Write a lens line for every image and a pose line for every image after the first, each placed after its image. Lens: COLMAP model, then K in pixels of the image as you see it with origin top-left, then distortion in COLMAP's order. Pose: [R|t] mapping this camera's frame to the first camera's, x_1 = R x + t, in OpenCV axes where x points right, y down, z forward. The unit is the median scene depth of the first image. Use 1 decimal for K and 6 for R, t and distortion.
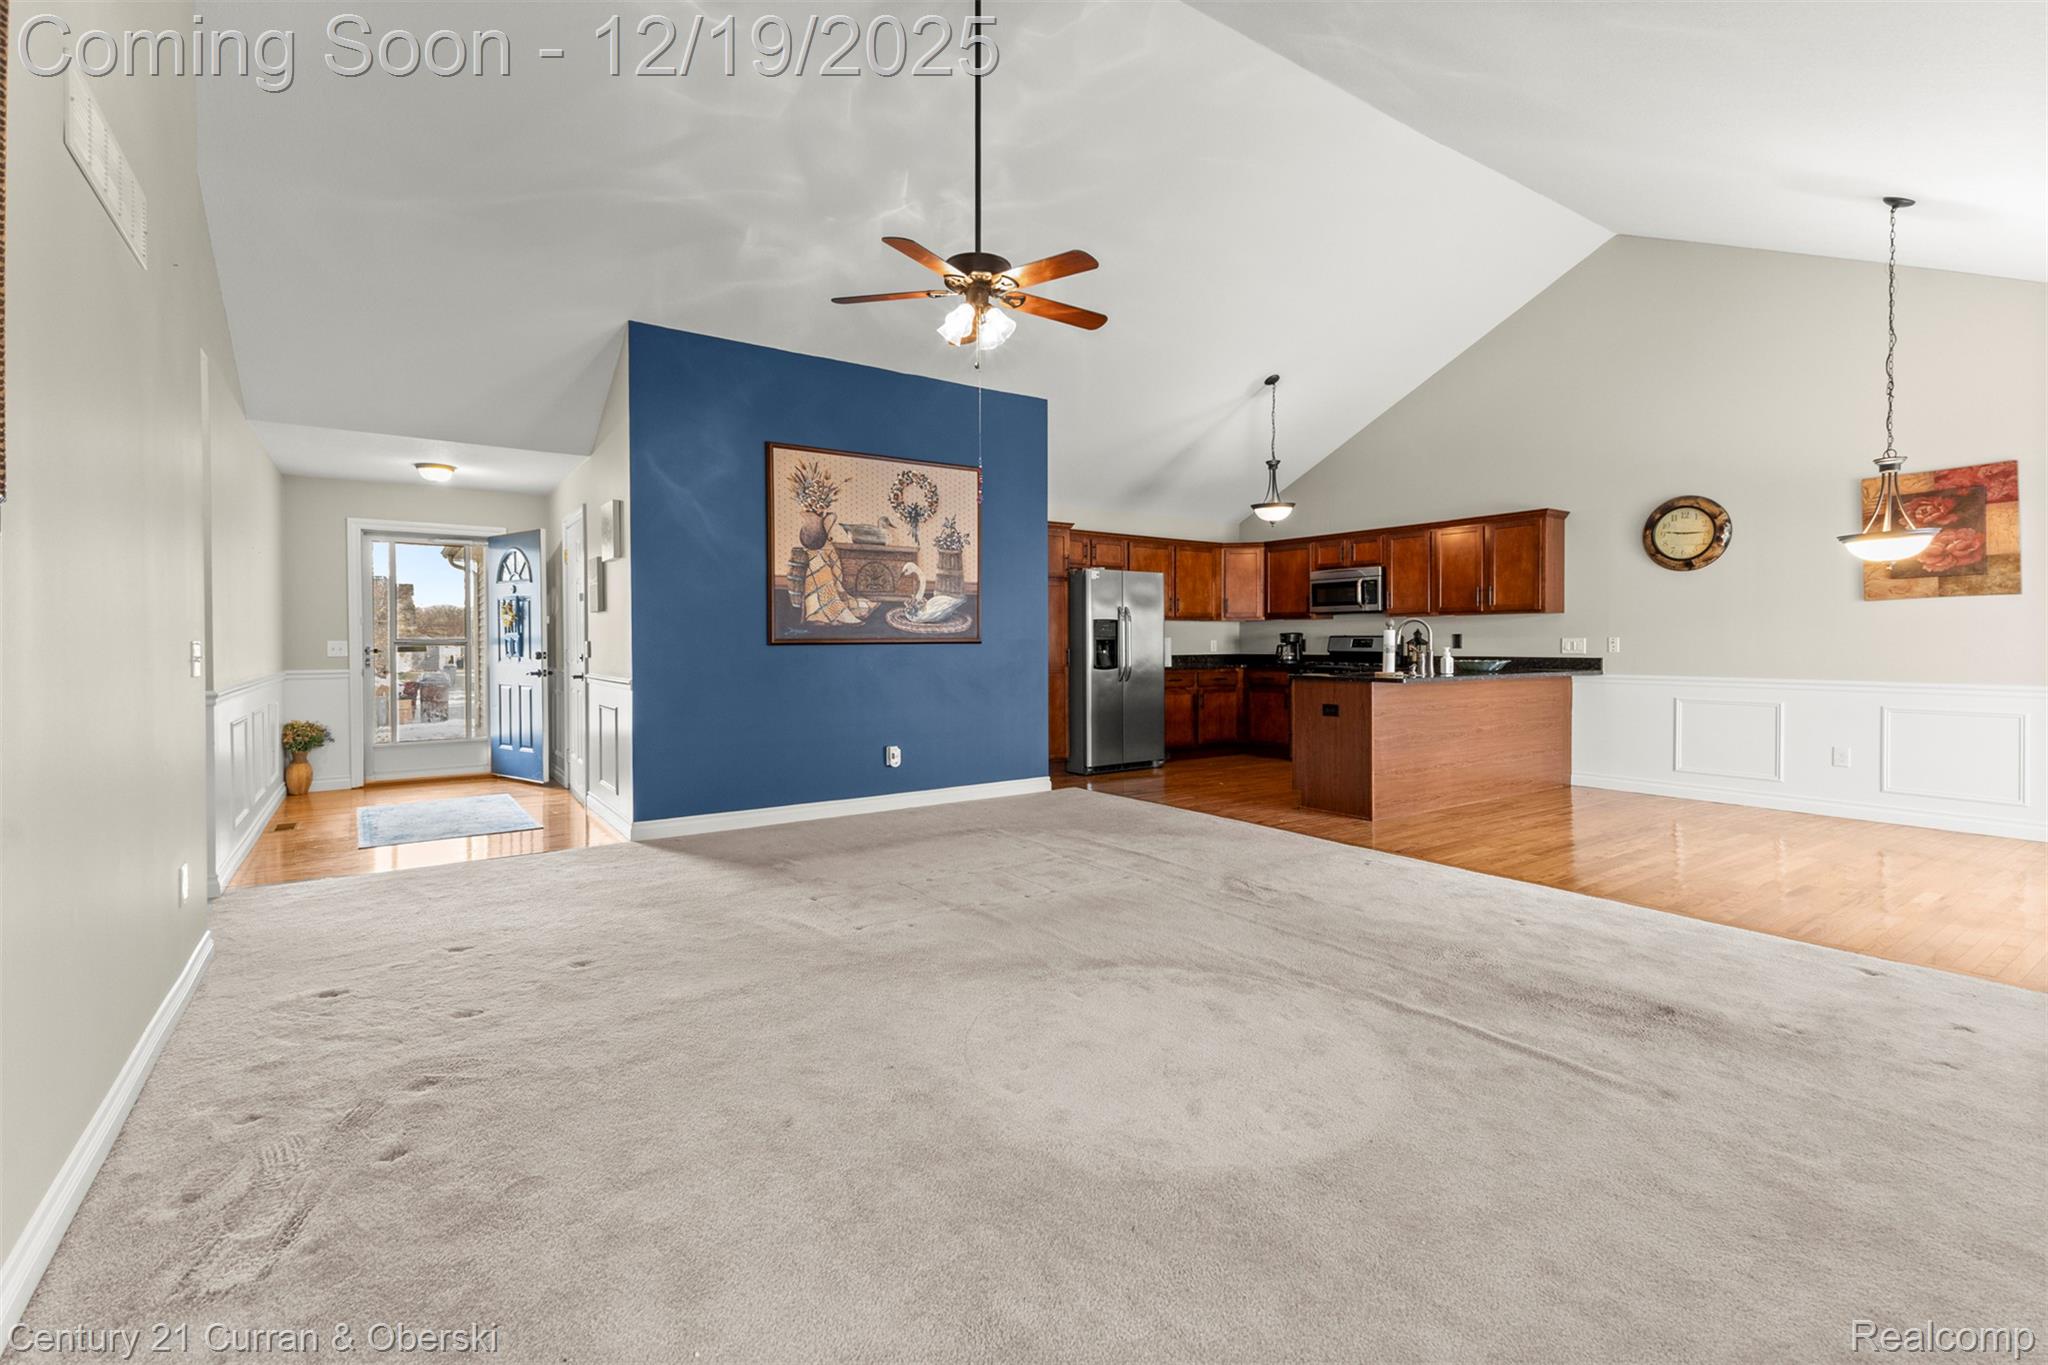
lens RADIAL K [[903.6, 0, 1016.4], [0, 903.6, 653.9], [0, 0, 1]] dist [0.010391, -0.000682]
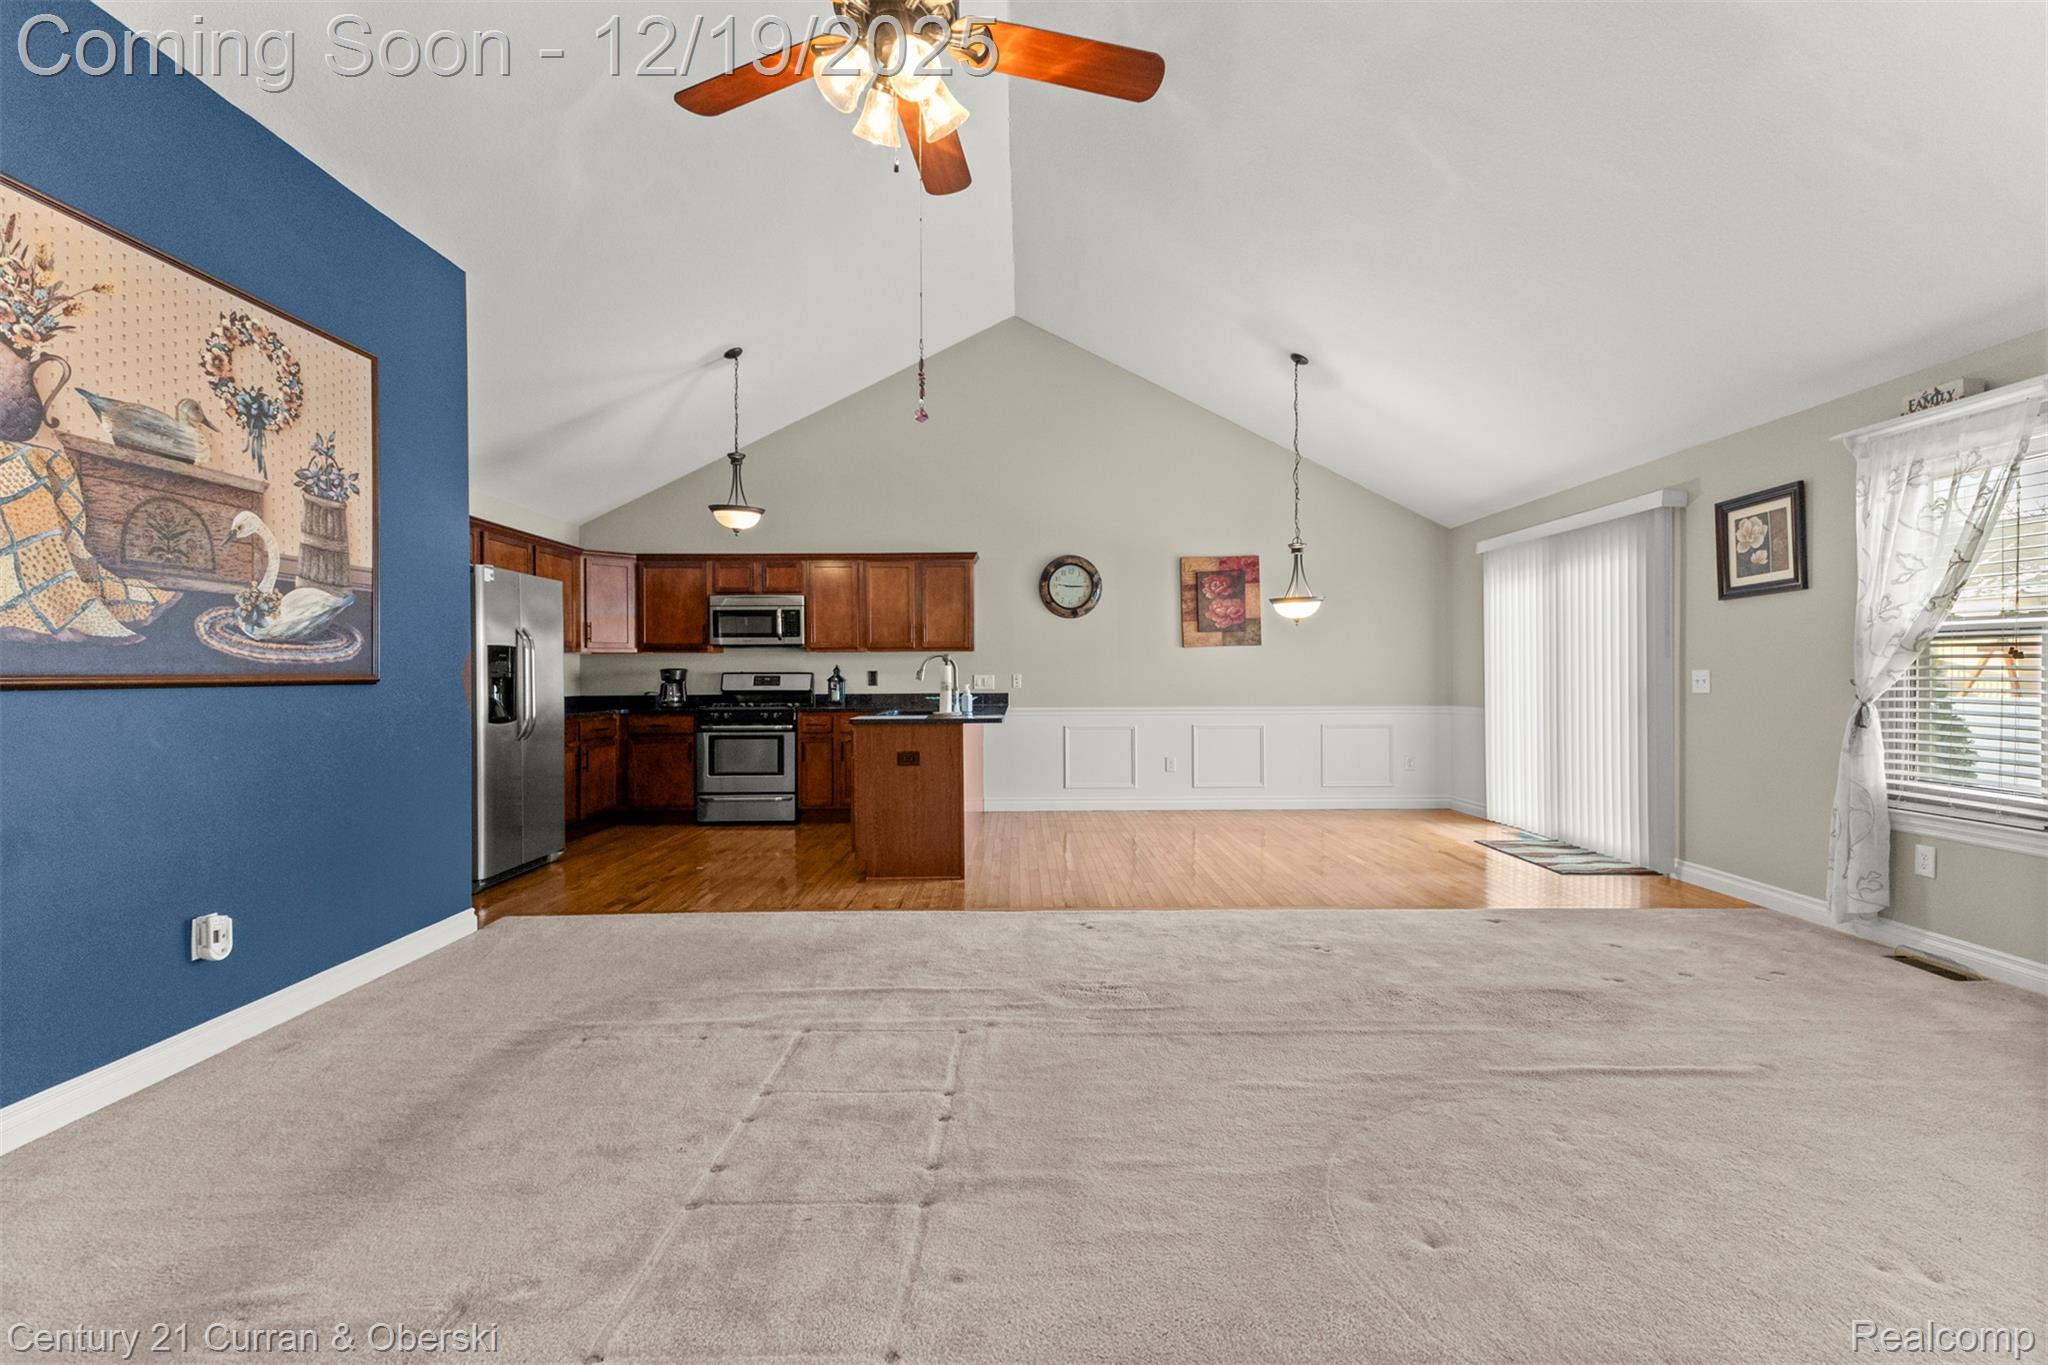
lens RADIAL K [[903.2, 0, 1022.7], [0, 903.2, 676.9], [0, 0, 1]] dist [0.023744, -0.008100]
pose [[0.561832, -0.001294, 0.827251, -0.285161], [0.015042, 0.999849, -0.008651, -0.005735], [-0.827115, 0.017304, 0.561767, 0.406519]]
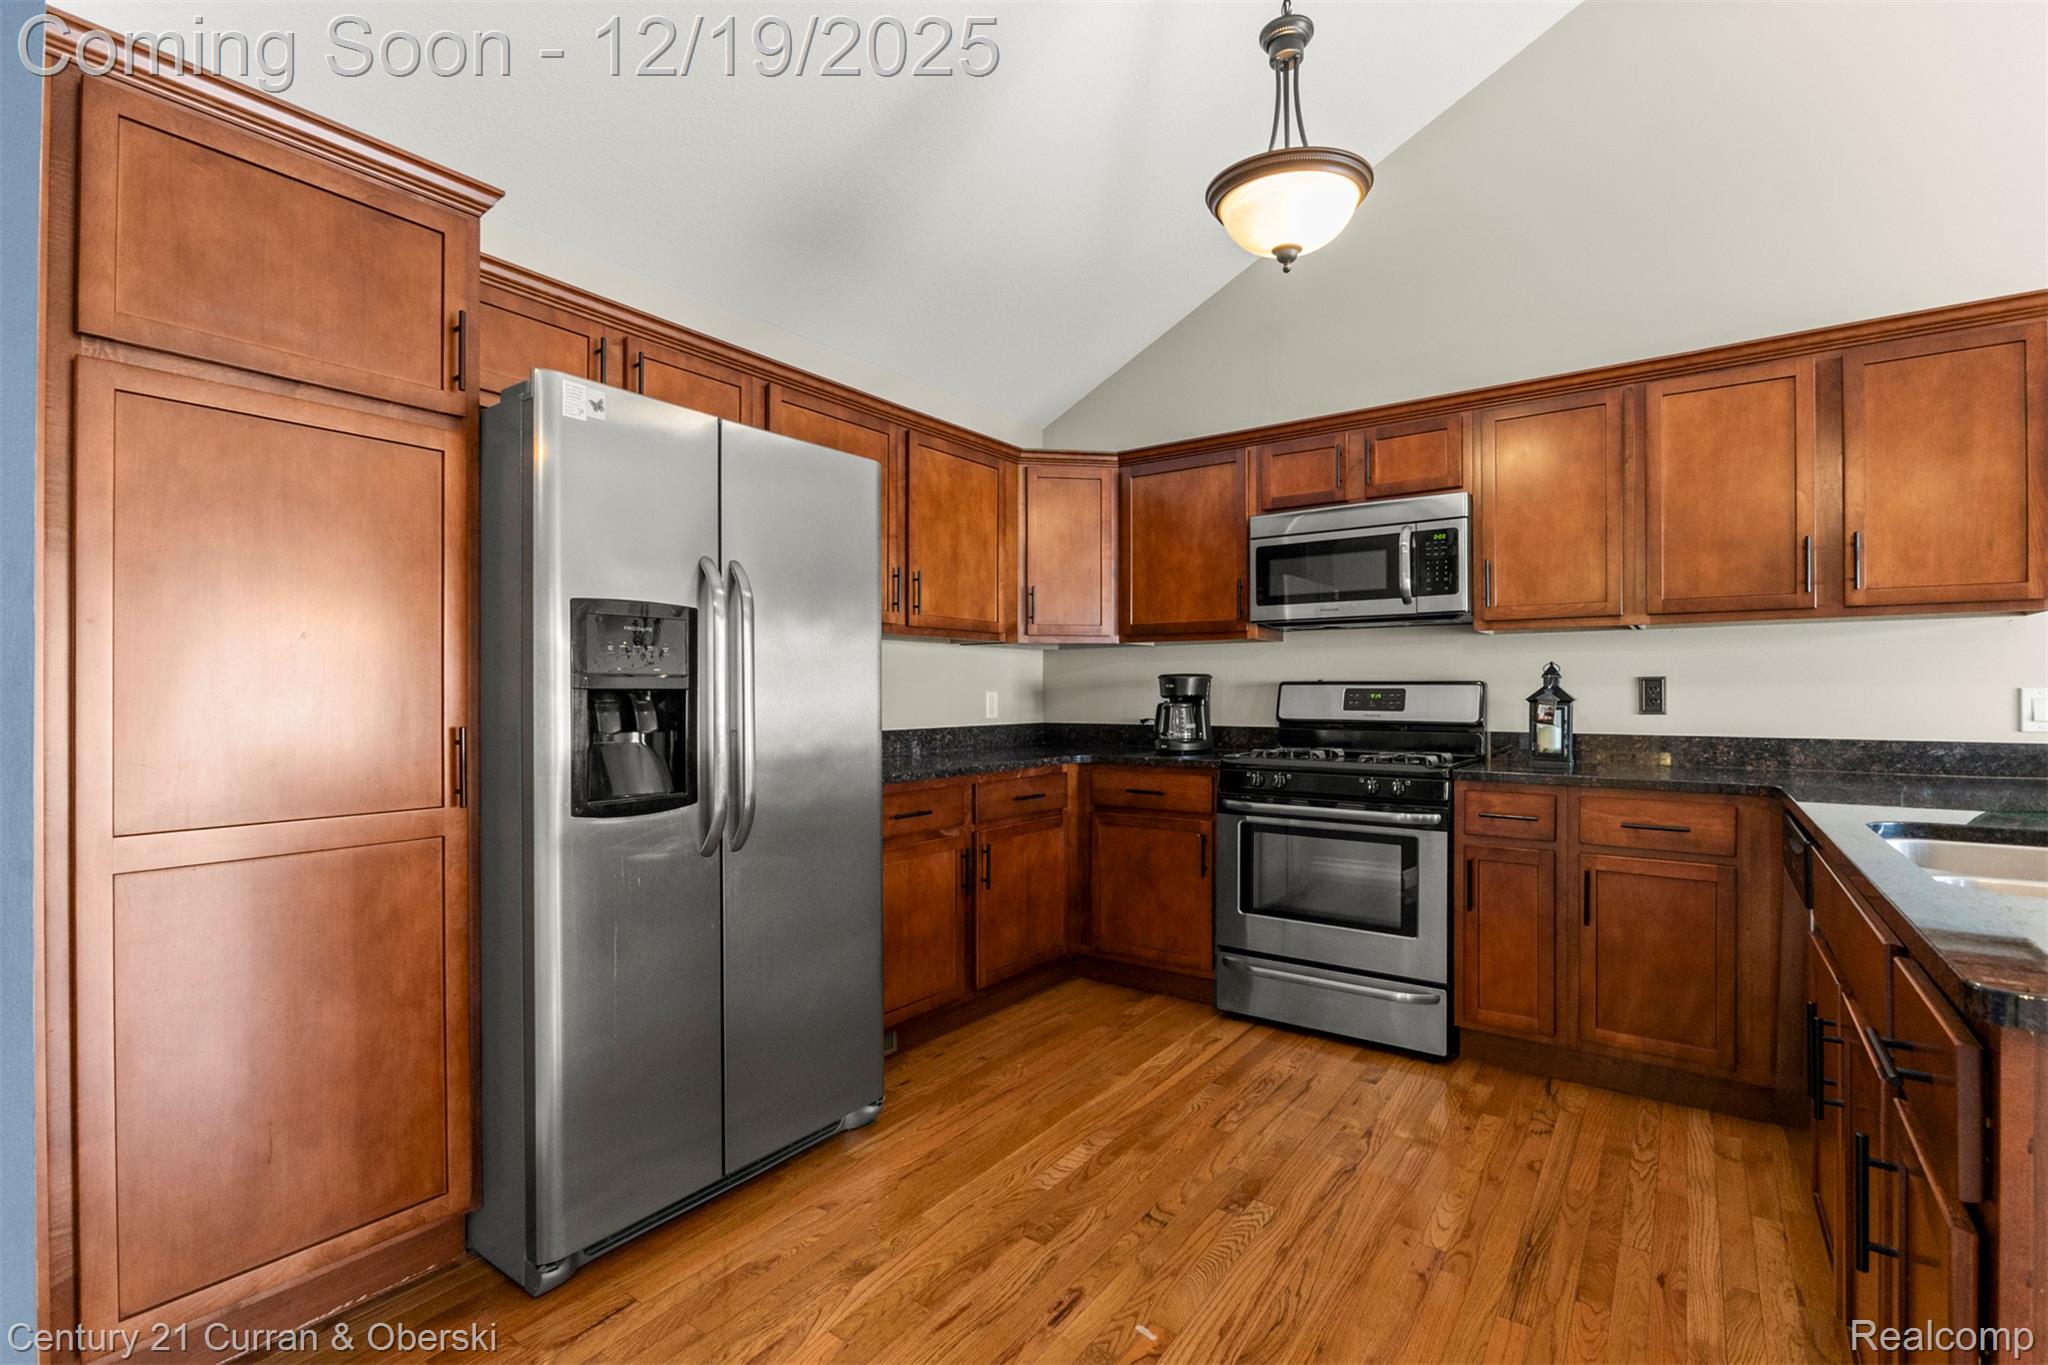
lens RADIAL K [[906.8, 0, 1024.9], [0, 906.8, 691.3], [0, 0, 1]] dist [-0.013409, 0.000929]
pose [[0.944458, 0.002477, 0.328624, 0.144470], [0.002537, 0.999887, -0.014827, -0.013772], [-0.328623, 0.014837, 0.944345, 0.921779]]
